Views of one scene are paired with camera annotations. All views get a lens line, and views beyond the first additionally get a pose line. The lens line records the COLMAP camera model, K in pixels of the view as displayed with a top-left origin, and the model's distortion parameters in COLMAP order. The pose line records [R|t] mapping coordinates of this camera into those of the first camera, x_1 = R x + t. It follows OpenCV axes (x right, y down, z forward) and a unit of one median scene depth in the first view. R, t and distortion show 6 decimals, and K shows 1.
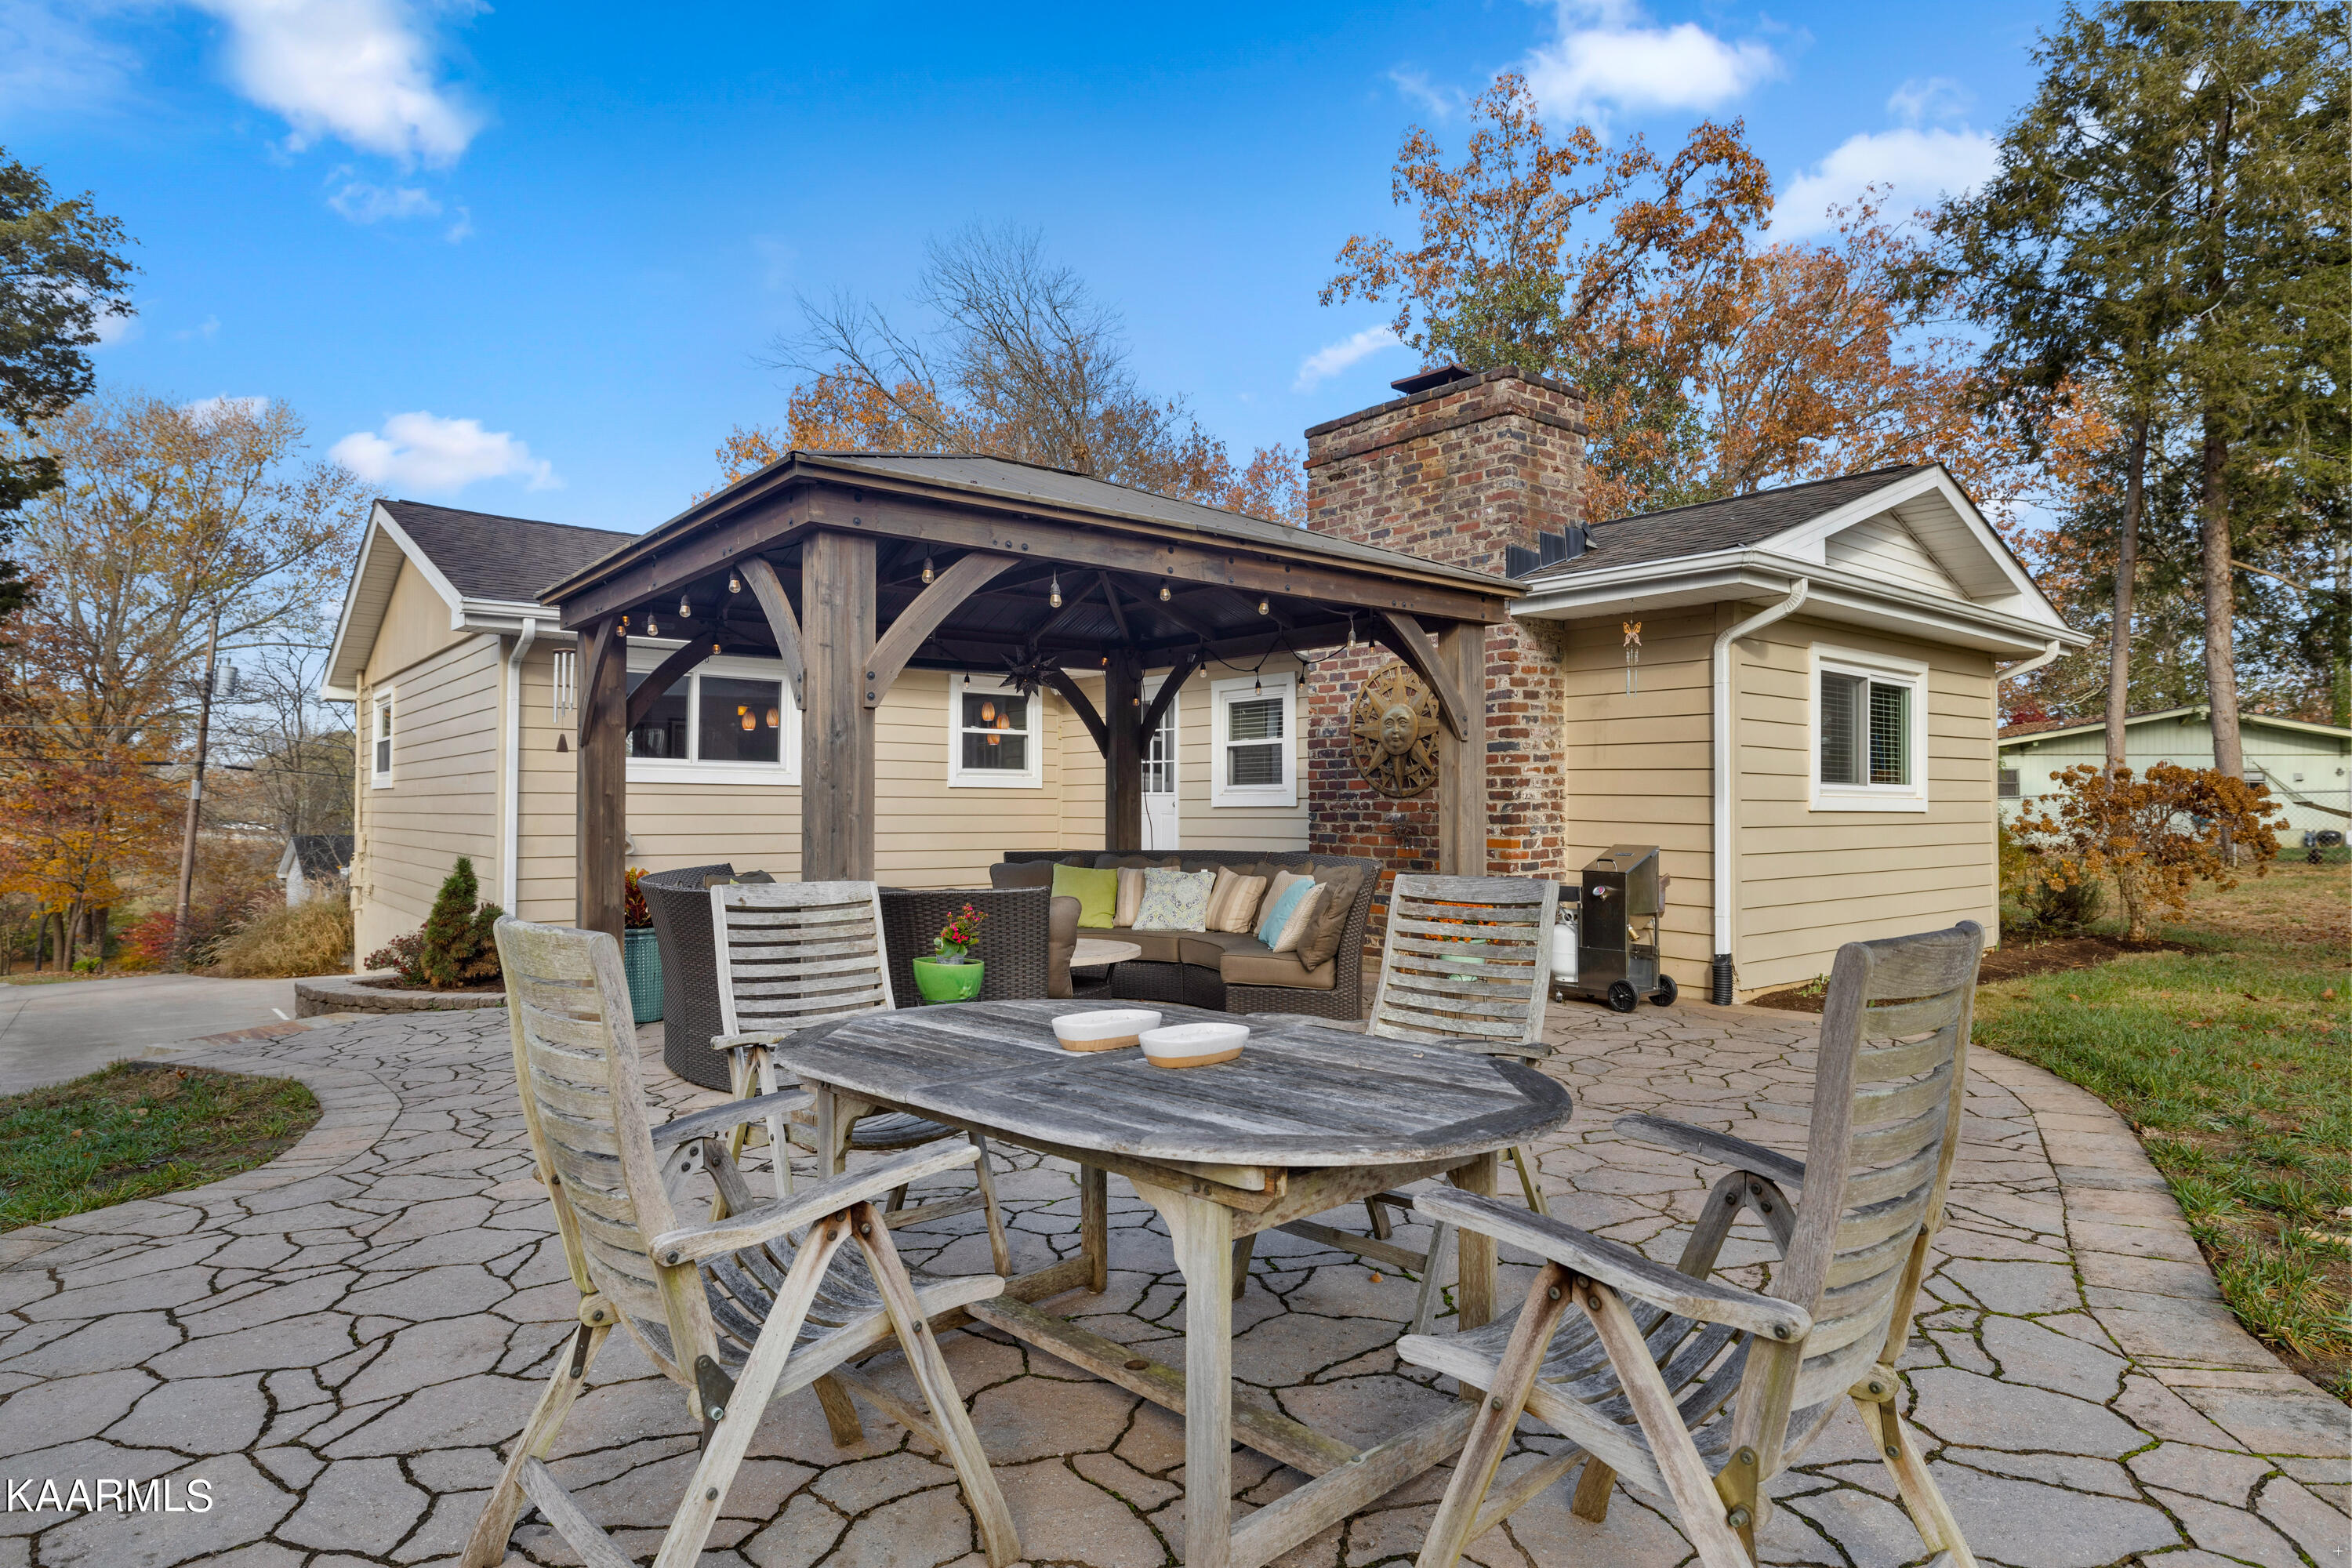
lens RADIAL K [[1295.3, 0, 1176.0], [0, 1295.3, 784.0], [0, 0, 1]] dist [-0.000728, -0.000379]
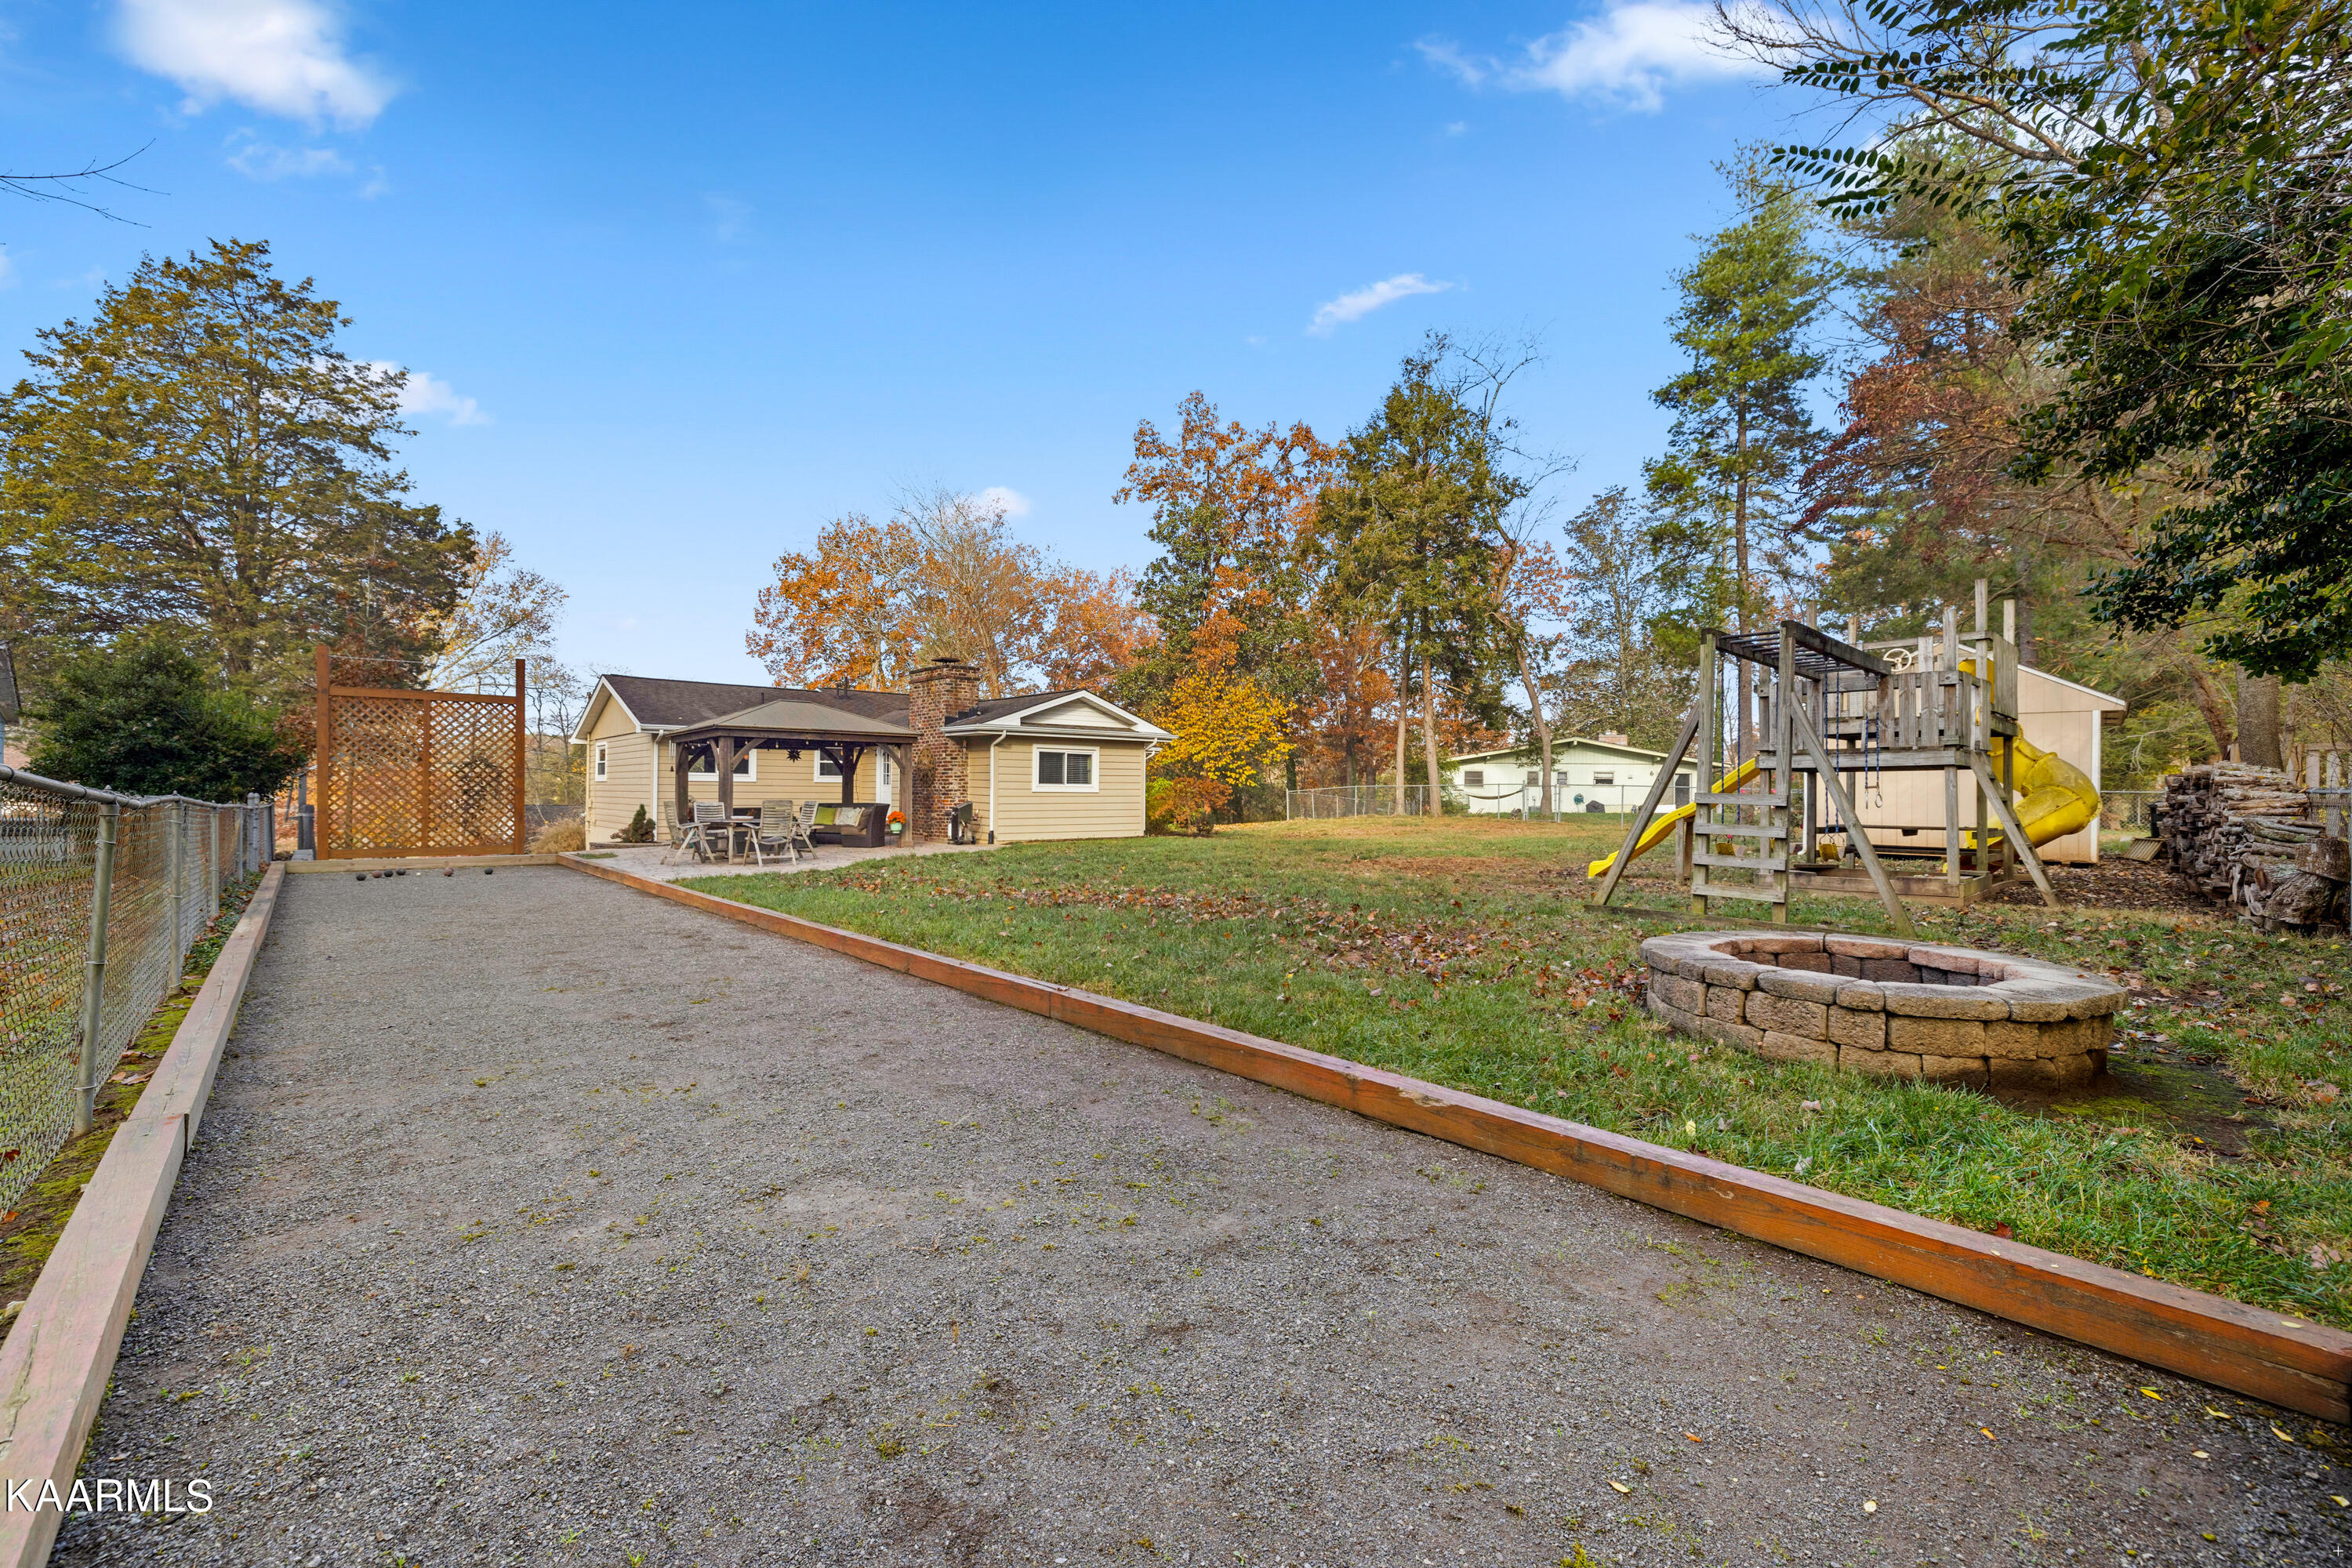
lens RADIAL K [[979.5, 0, 1176.0], [0, 979.5, 784.0], [0, 0, 1]] dist [-0.002986, 0.000184]
pose [[0.999556, 0.004491, 0.029457, 0.705188], [-0.004837, 0.999920, 0.011681, -0.030004], [-0.029402, -0.011818, 0.999498, -1.464368]]
